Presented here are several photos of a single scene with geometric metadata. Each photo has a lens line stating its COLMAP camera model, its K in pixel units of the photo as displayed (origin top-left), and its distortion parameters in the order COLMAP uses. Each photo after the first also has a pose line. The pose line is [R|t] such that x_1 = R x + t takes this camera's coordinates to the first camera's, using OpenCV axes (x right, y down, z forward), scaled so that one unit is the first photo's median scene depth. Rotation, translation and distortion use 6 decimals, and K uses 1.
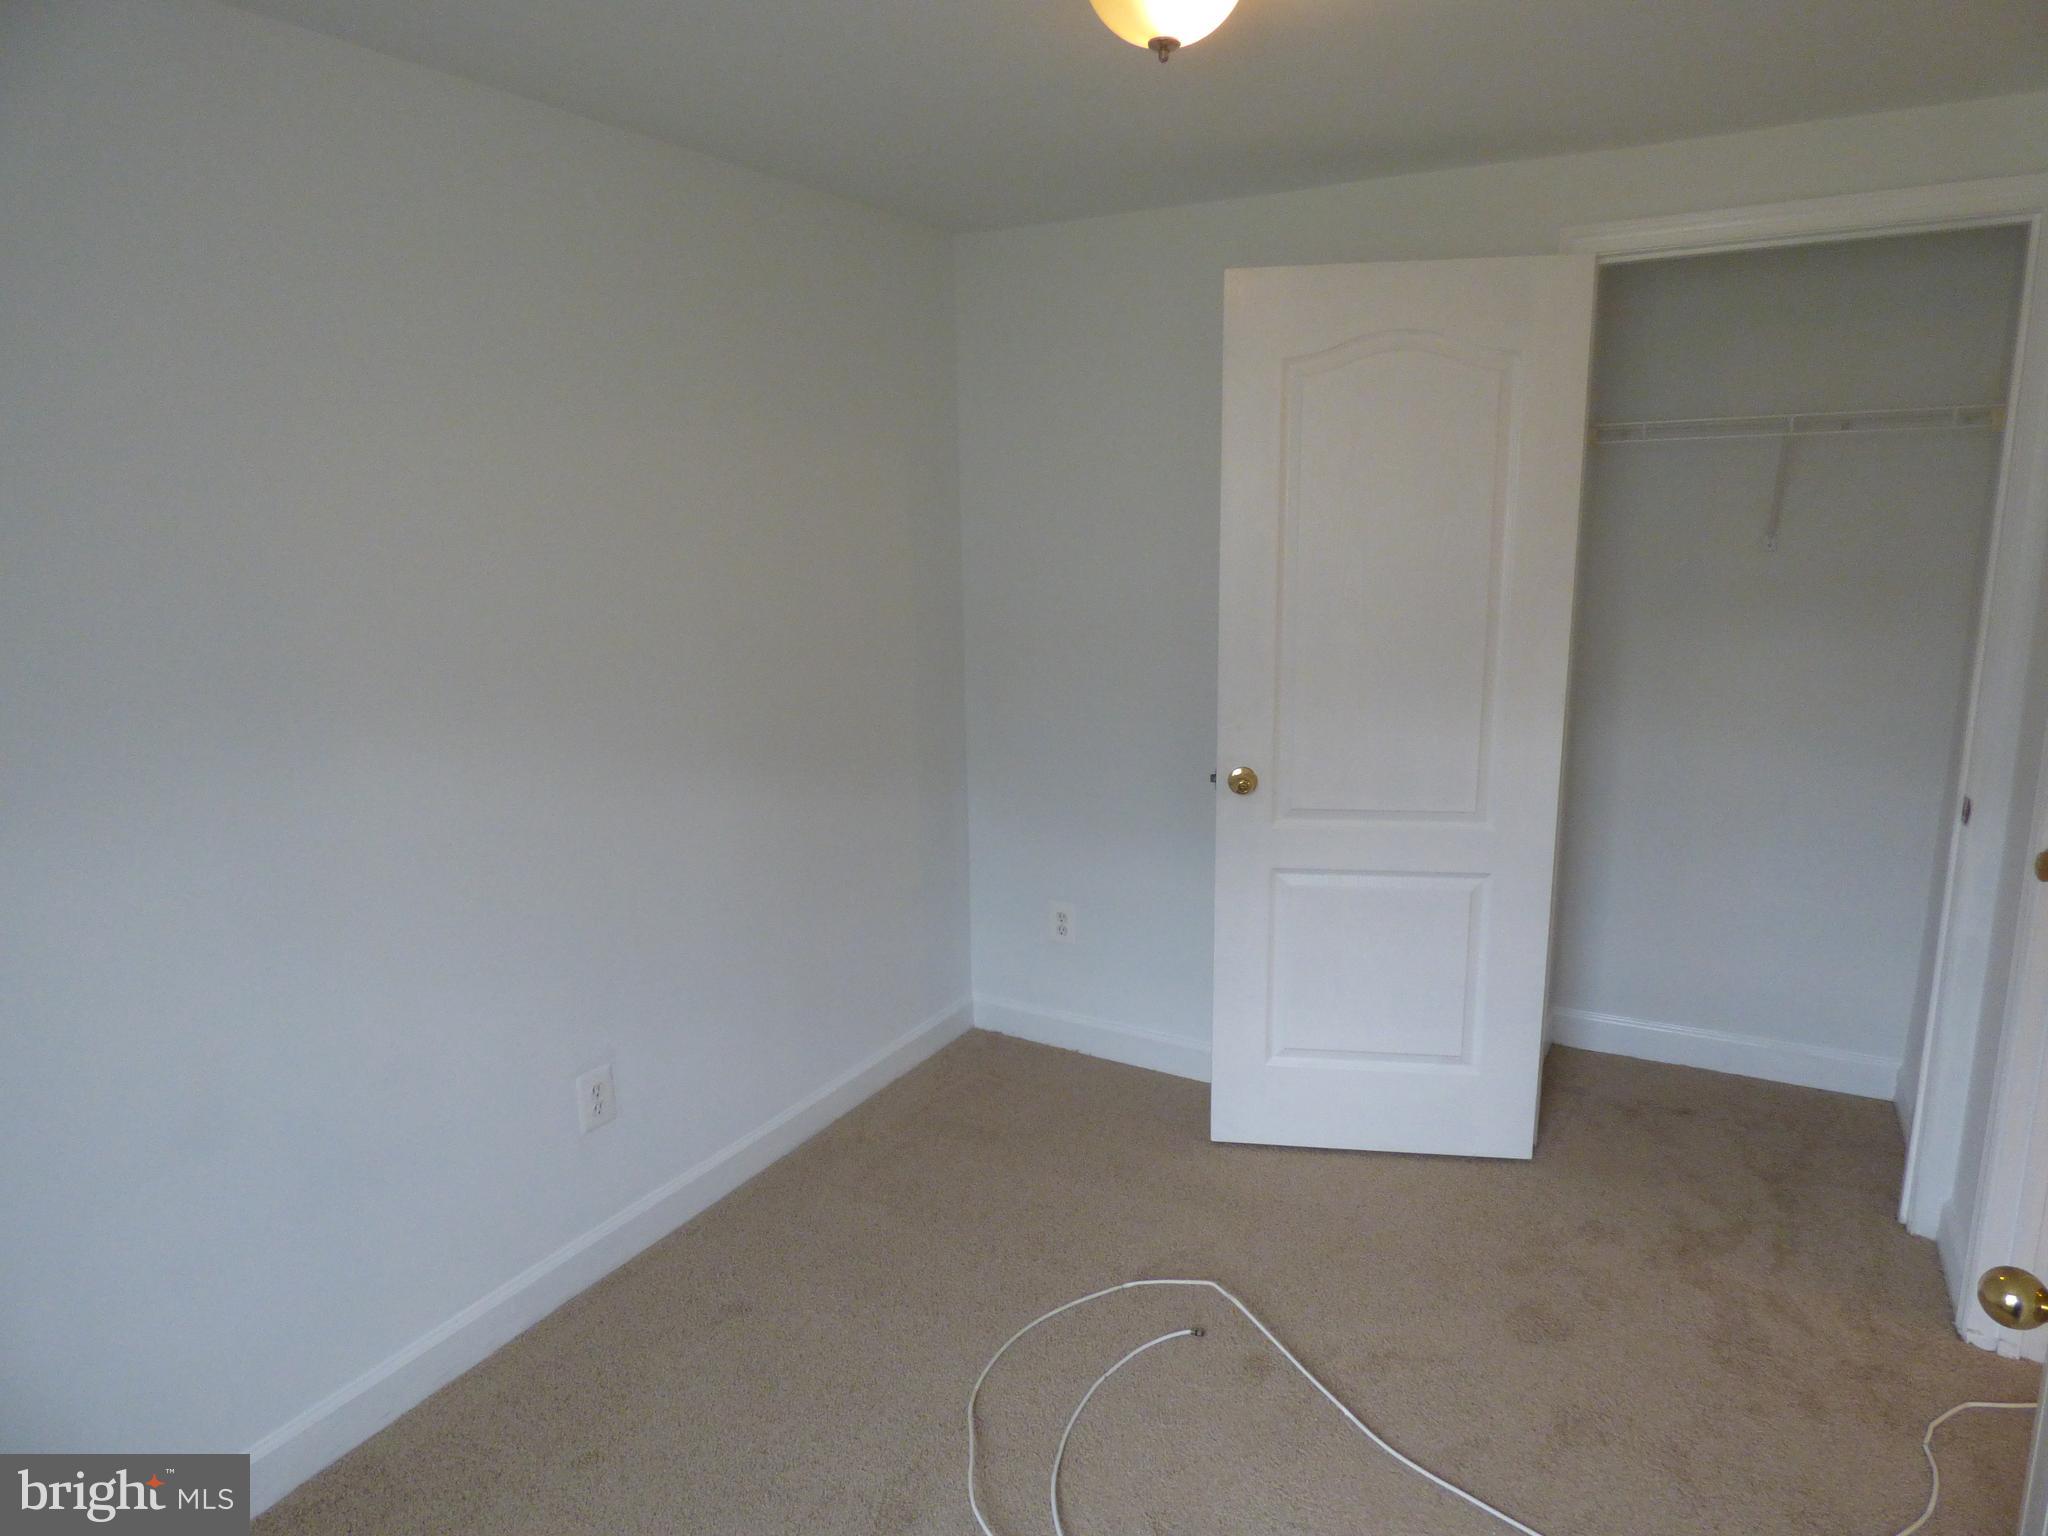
lens RADIAL K [[1228.6, 0, 1038.2], [0, 1228.6, 759.4], [0, 0, 1]] dist [-0.015159, 0.003256]
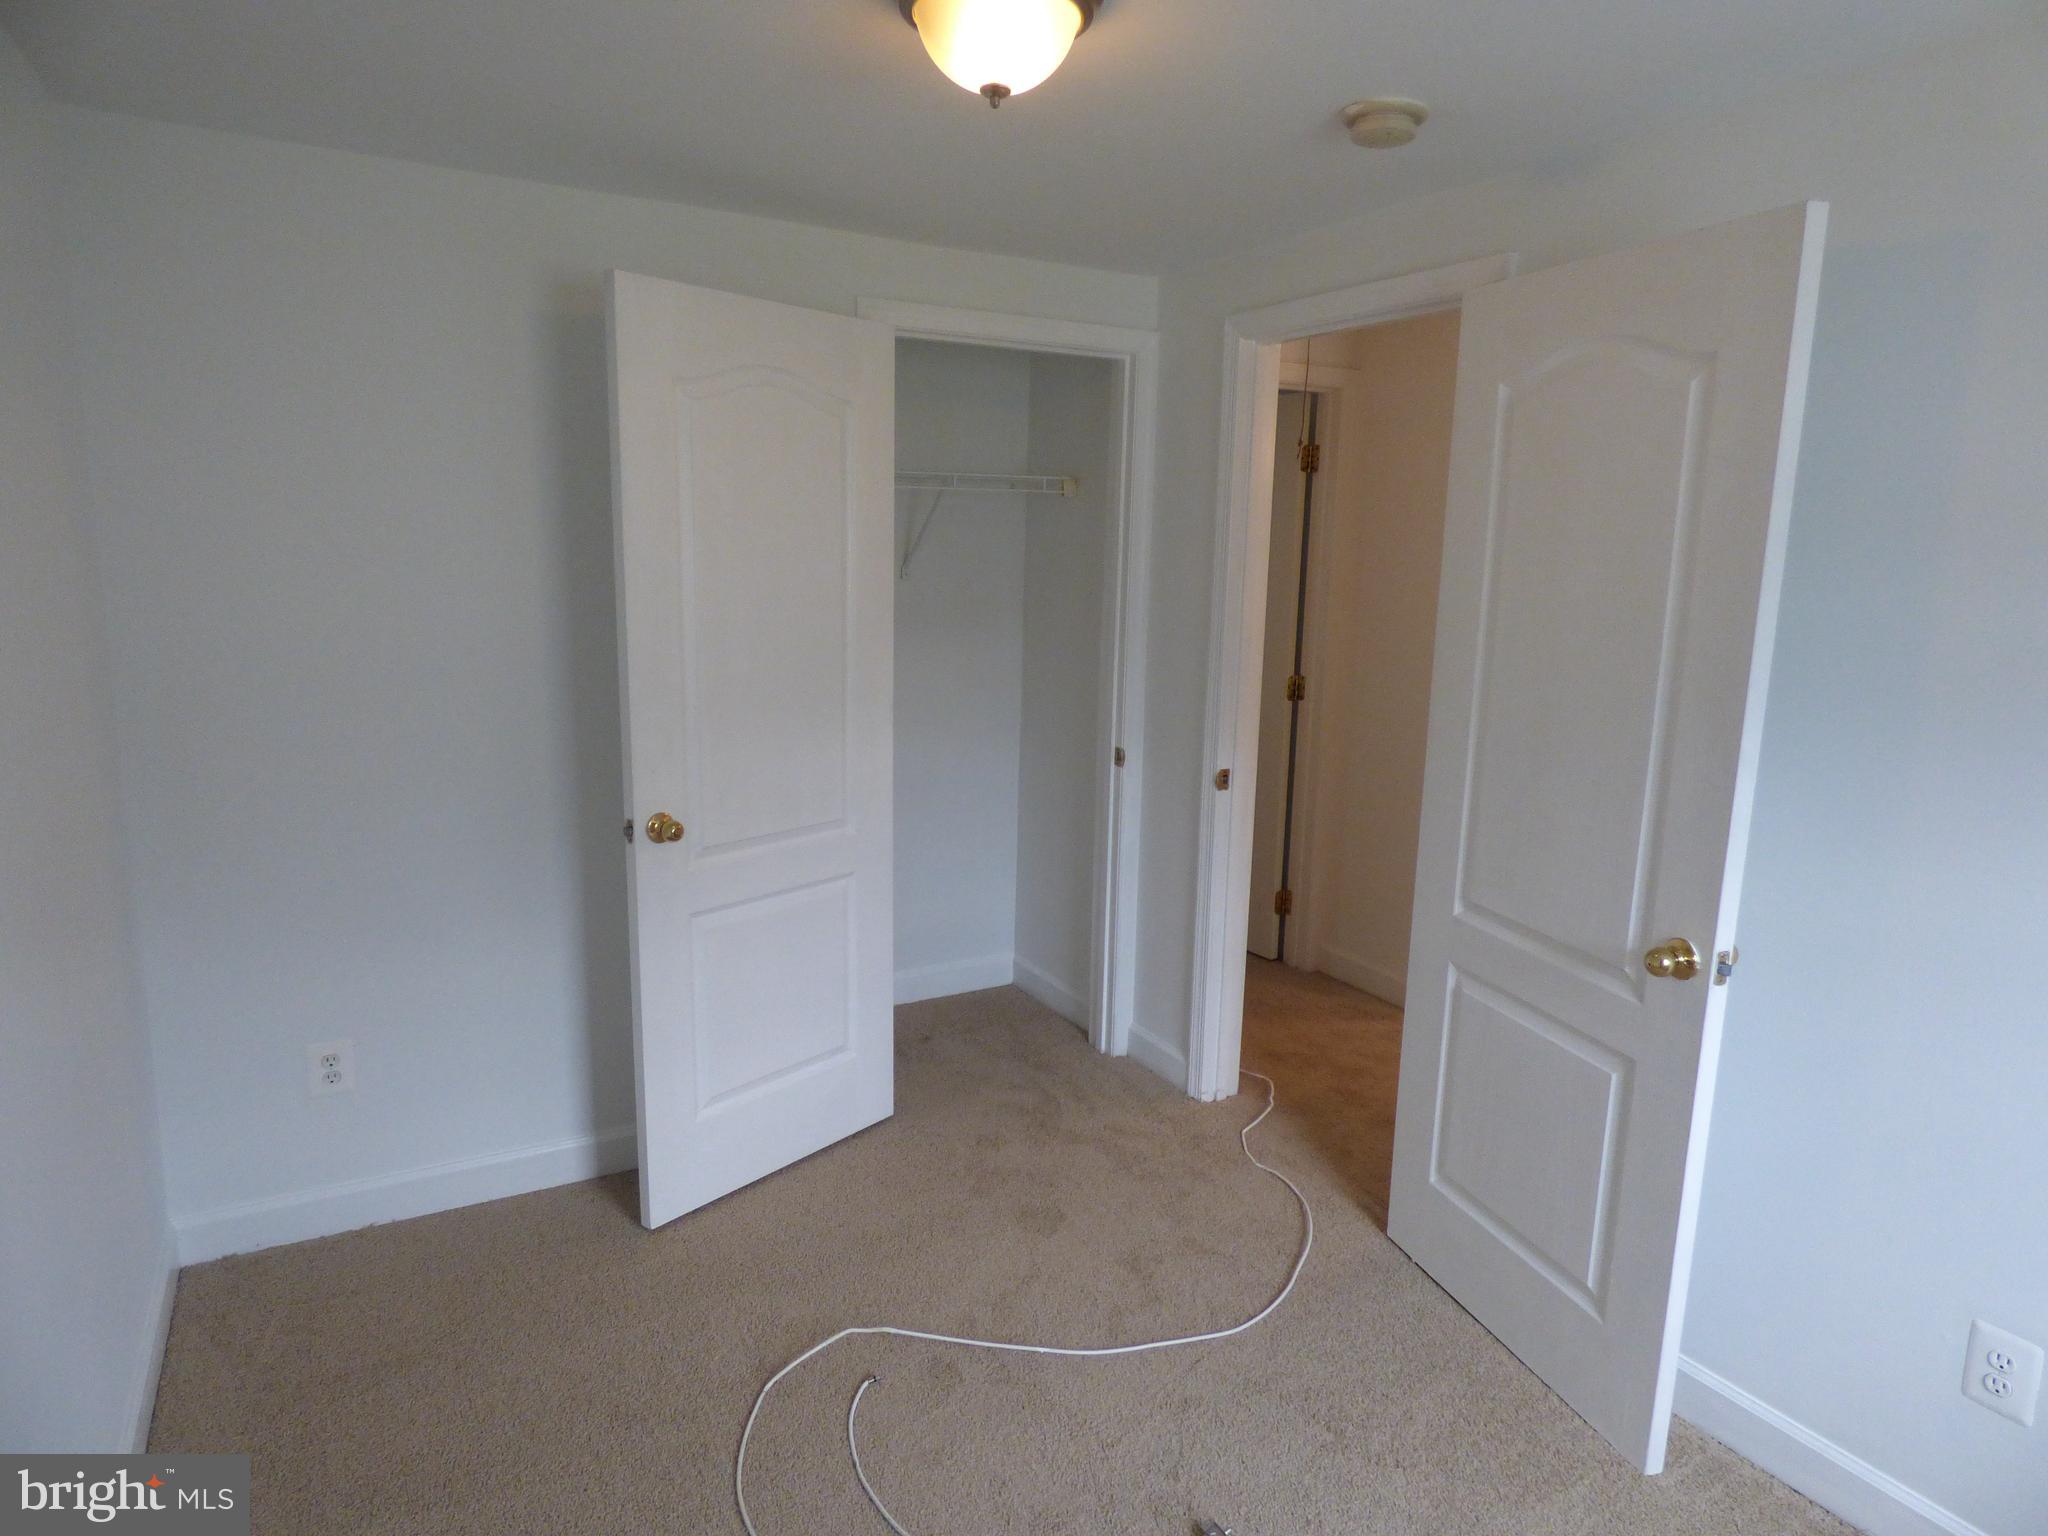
lens RADIAL K [[1228.6, 0, 1030.2], [0, 1228.6, 756.6], [0, 0, 1]] dist [-0.015159, 0.003256]
pose [[0.508350, -0.121421, 0.852548, -0.476660], [0.140092, 0.988482, 0.057248, -0.049451], [-0.849679, 0.090333, 0.519505, 0.282911]]
